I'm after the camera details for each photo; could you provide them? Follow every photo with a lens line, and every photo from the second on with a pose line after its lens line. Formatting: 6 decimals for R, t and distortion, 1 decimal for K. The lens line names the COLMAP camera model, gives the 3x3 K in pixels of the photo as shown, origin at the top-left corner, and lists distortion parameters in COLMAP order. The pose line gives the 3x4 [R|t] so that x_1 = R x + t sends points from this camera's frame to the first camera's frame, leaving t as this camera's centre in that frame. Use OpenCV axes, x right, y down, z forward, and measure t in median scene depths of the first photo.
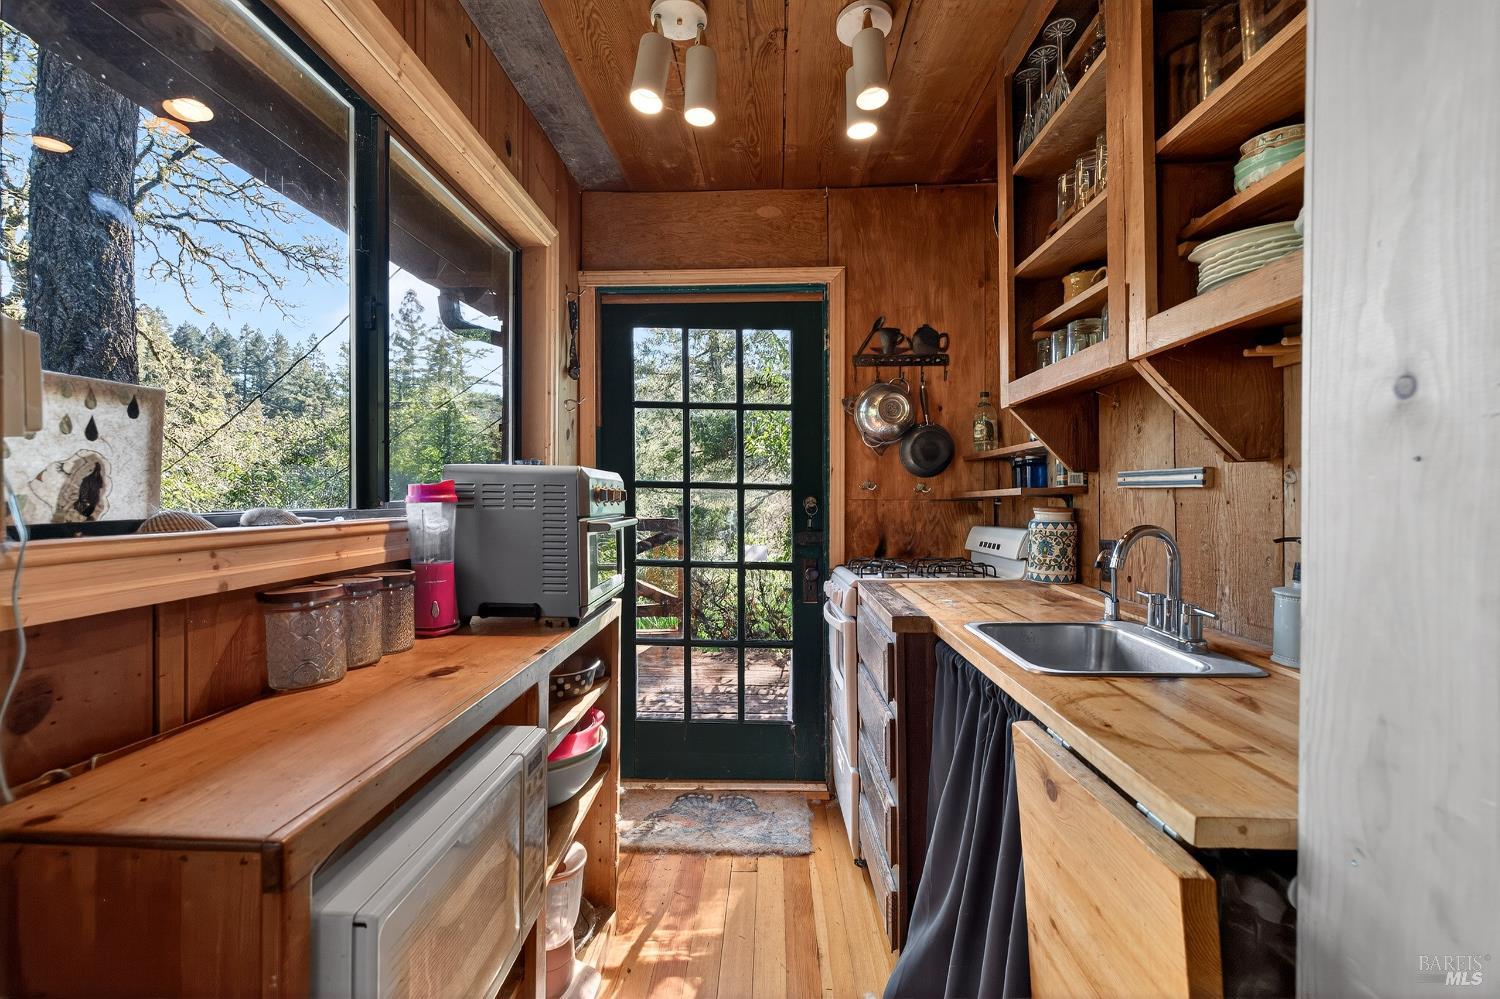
lens RADIAL K [[627.4, 0, 753.5], [0, 627.4, 497.8], [0, 0, 1]] dist [0.001719, -0.003613]
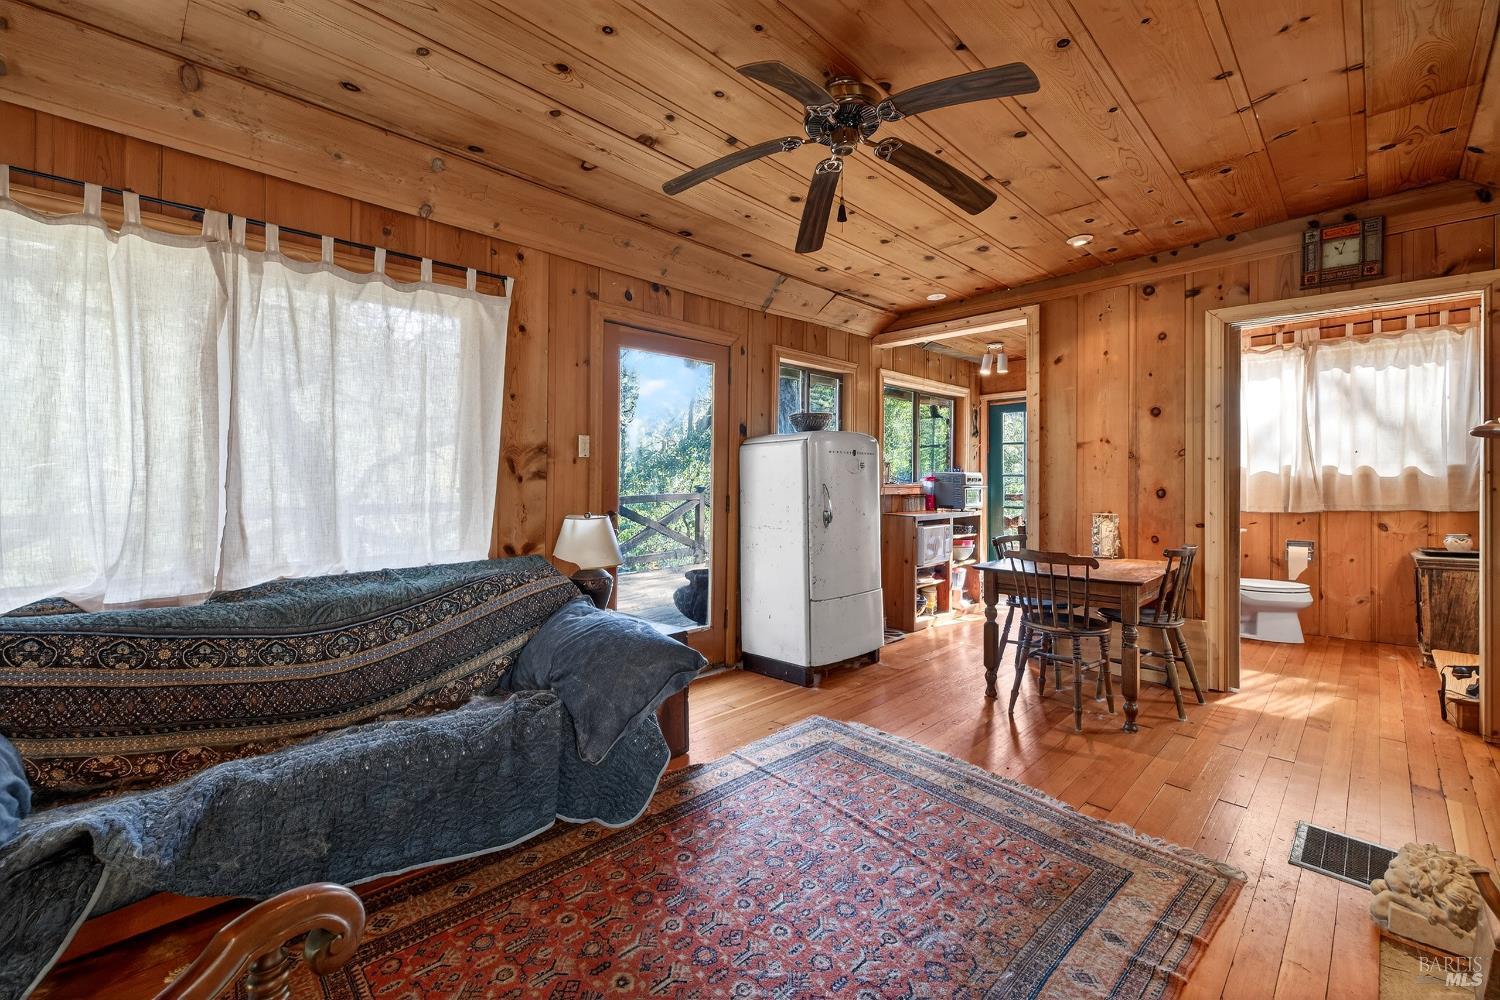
lens RADIAL K [[636.7, 0, 723.7], [0, 636.7, 479.8], [0, 0, 1]] dist [0.002985, 0.000244]
pose [[0.715653, 0.001954, -0.698453, 1.140902], [-0.008255, 0.999950, -0.005662, 0.026512], [0.698407, 0.009818, 0.715633, -2.316448]]
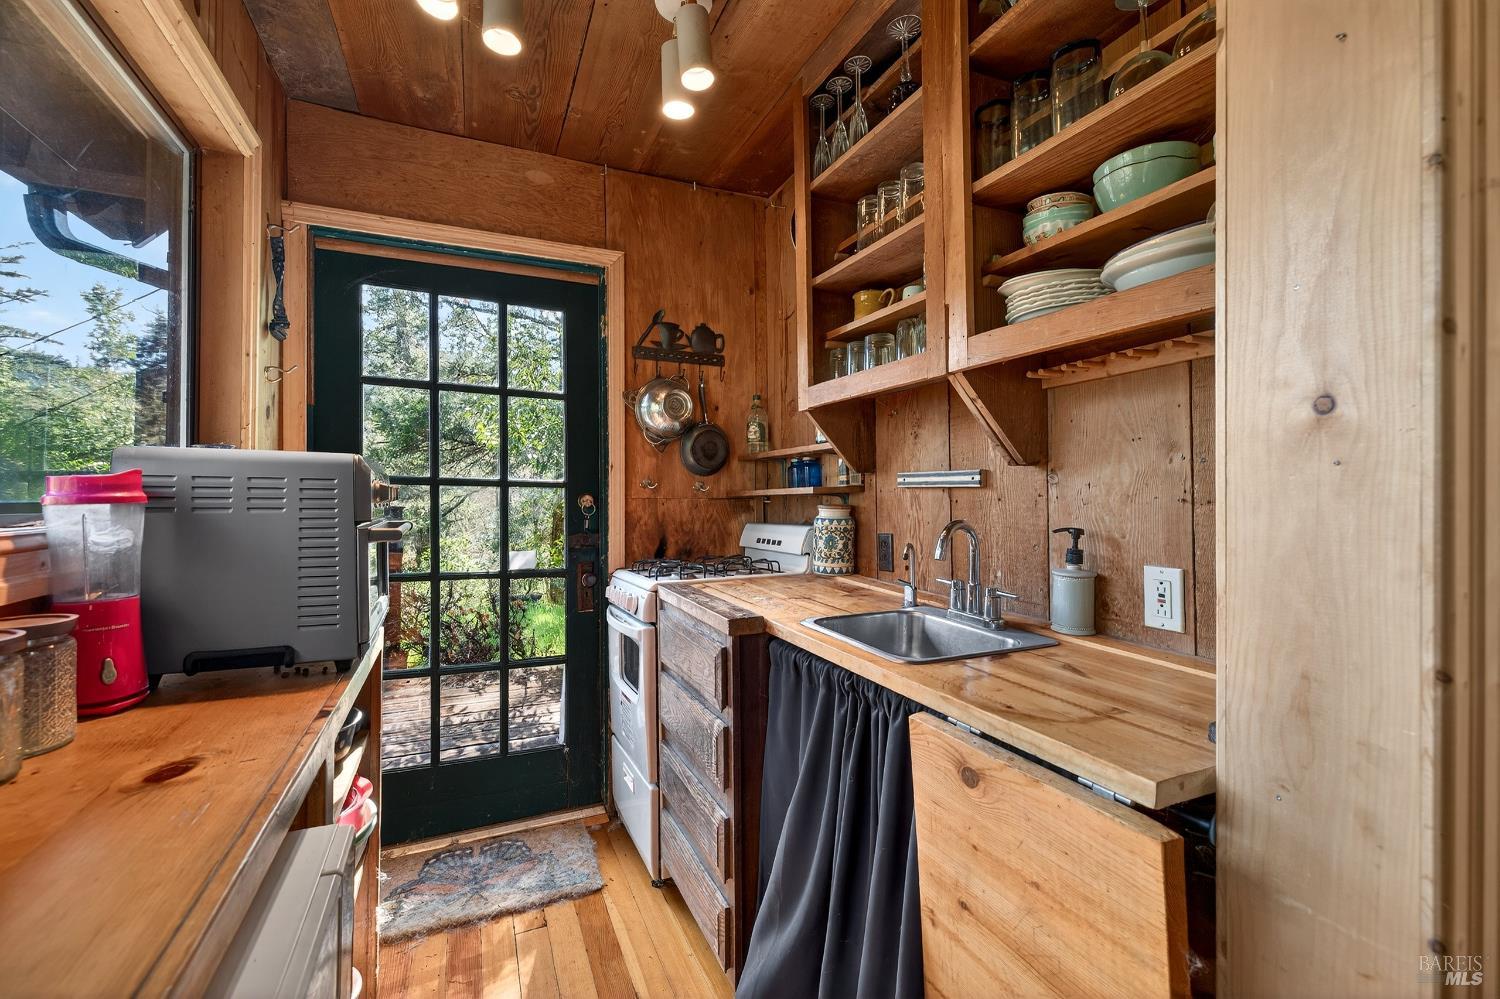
lens RADIAL K [[627.0, 0, 747.4], [0, 627.0, 489.7], [0, 0, 1]] dist [-0.001801, -0.000573]
pose [[0.900107, 0.003788, 0.435653, -0.136820], [0.001120, 0.999939, -0.011008, 0.000809], [-0.435668, 0.010396, 0.900047, 0.099343]]
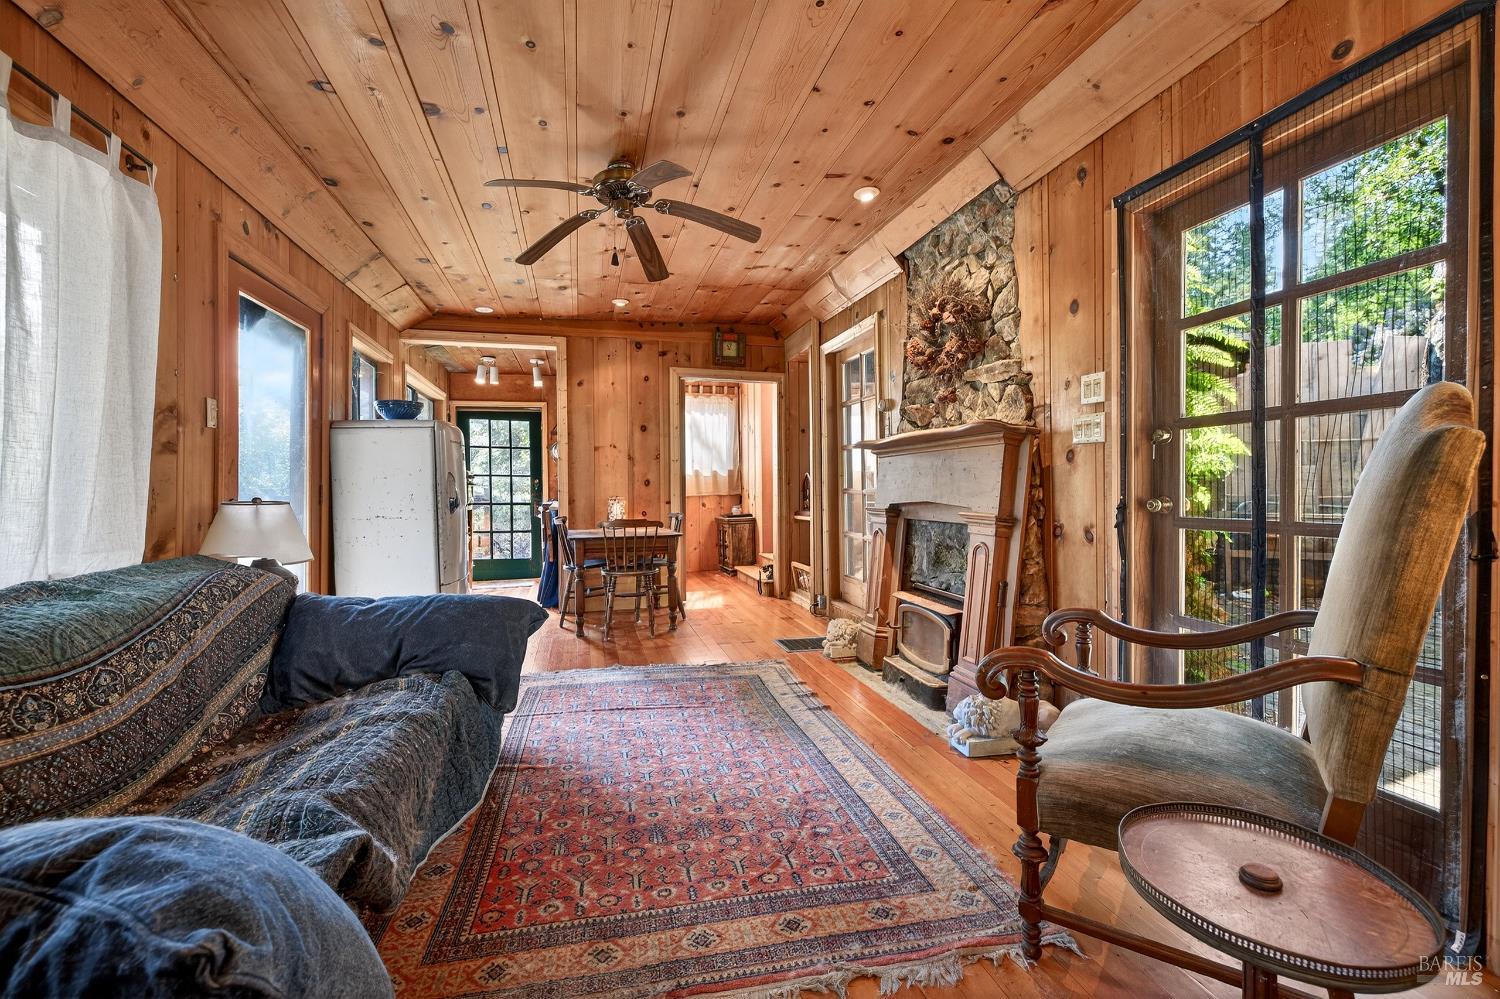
lens RADIAL K [[627.4, 0, 753.5], [0, 627.4, 497.8], [0, 0, 1]] dist [0.001719, -0.003613]
pose [[0.956602, -0.011342, 0.291176, 0.287977], [0.010506, 0.999935, 0.004434, 0.115372], [-0.291207, -0.001182, 0.956659, -2.948589]]
